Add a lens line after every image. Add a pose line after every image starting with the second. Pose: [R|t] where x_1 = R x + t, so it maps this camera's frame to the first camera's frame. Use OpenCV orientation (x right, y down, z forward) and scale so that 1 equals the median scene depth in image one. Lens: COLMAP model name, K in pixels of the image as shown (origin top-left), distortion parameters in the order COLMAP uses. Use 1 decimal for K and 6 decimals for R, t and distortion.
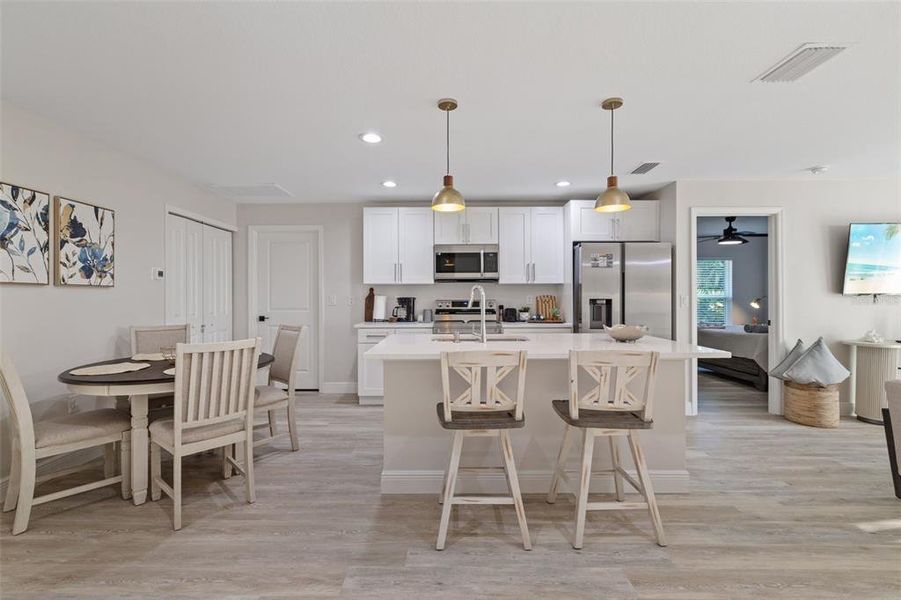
lens RADIAL K [[403.8, 0, 447.8], [0, 403.8, 297.0], [0, 0, 1]] dist [0.003670, 0.001113]
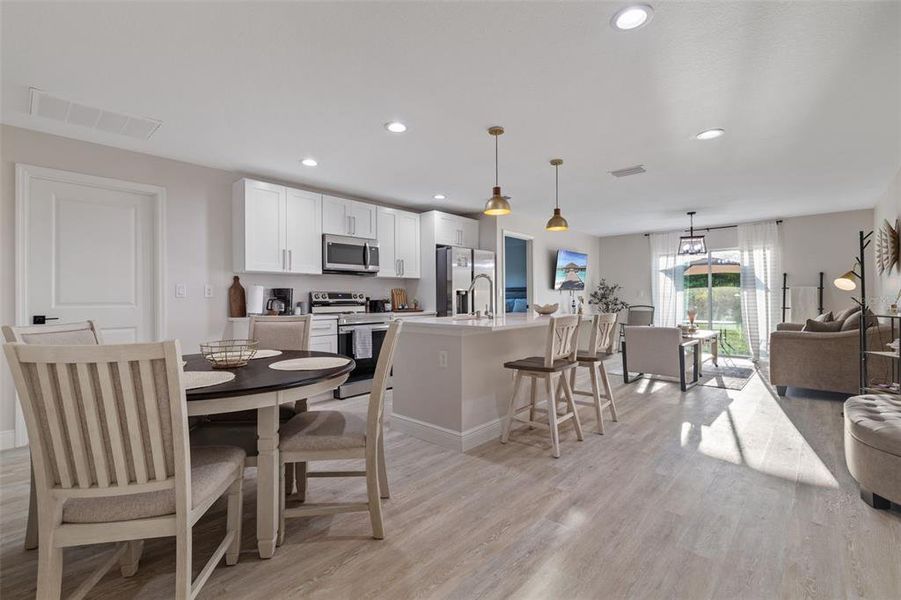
lens RADIAL K [[403.8, 0, 450.5], [0, 403.8, 296.3], [0, 0, 1]] dist [0.003670, 0.001113]
pose [[0.664383, 0.000408, 0.747392, -0.650725], [0.006413, 0.999960, -0.006246, 0.032894], [-0.747365, 0.008943, 0.664354, 0.164885]]
